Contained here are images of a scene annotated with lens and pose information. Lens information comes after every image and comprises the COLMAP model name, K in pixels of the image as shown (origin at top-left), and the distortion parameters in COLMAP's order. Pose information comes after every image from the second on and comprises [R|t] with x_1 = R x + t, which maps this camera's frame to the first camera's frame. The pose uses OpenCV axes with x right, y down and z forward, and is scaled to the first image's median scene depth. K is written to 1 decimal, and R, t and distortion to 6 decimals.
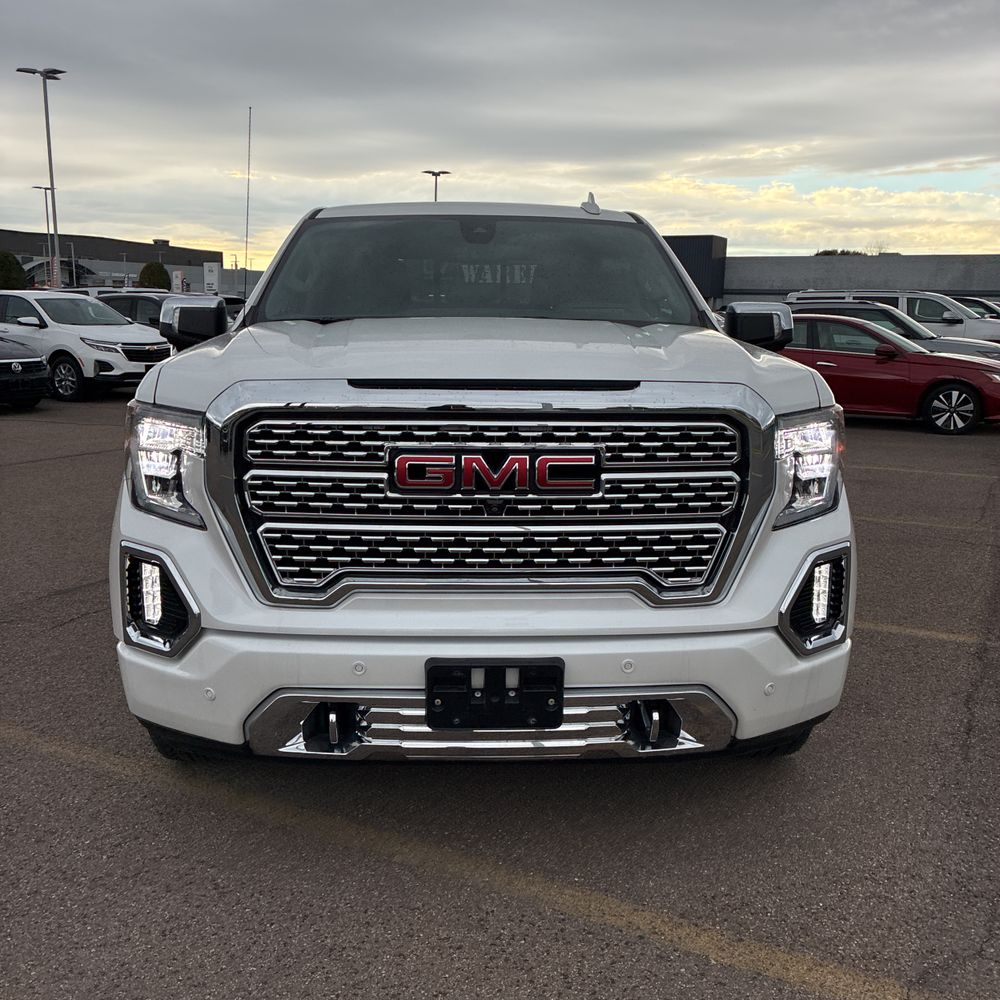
lens RADIAL K [[1035.2, 0, 500.9], [0, 1035.2, 529.0], [0, 0, 1]] dist [0.028376, -0.000853]
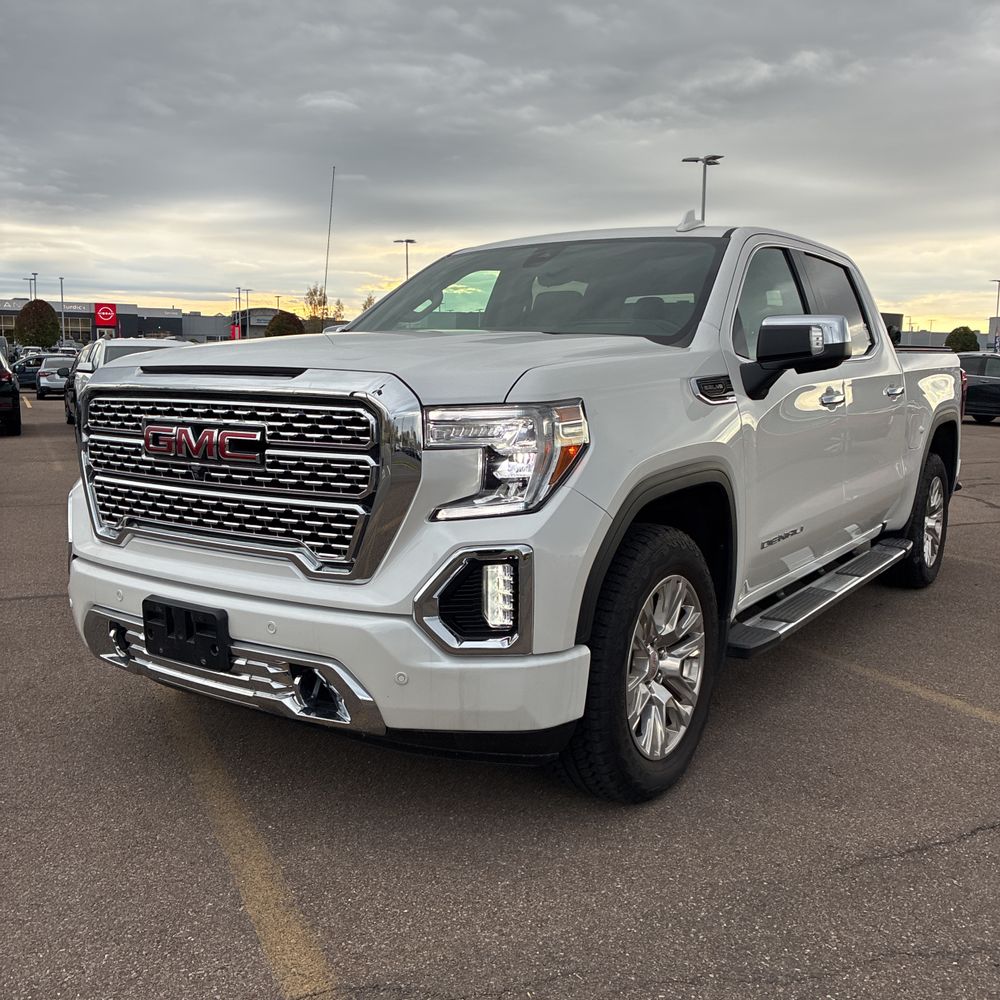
lens RADIAL K [[1020.0, 0, 527.0], [0, 1020.0, 521.9], [0, 0, 1]] dist [0.015890, 0.025844]
pose [[0.810513, 0.086655, -0.579274, 0.937616], [-0.132361, 0.990510, -0.037024, 0.026676], [0.570569, 0.106682, 0.814291, 0.261870]]
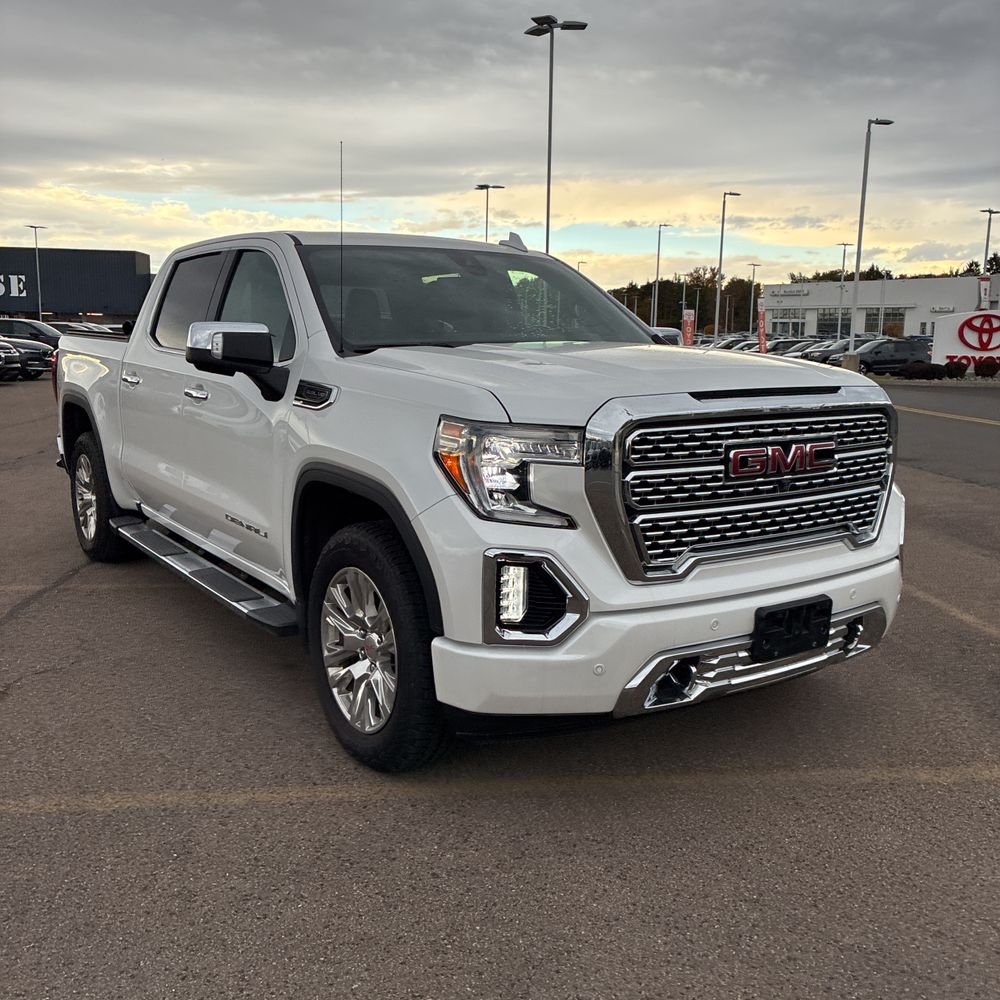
lens RADIAL K [[1020.0, 0, 527.0], [0, 1020.0, 521.9], [0, 0, 1]] dist [0.015890, 0.025844]
pose [[0.836739, -0.103048, 0.537819, -0.936987], [0.113461, 0.993446, 0.013825, -0.028658], [-0.535719, 0.049454, 0.842947, 0.085045]]
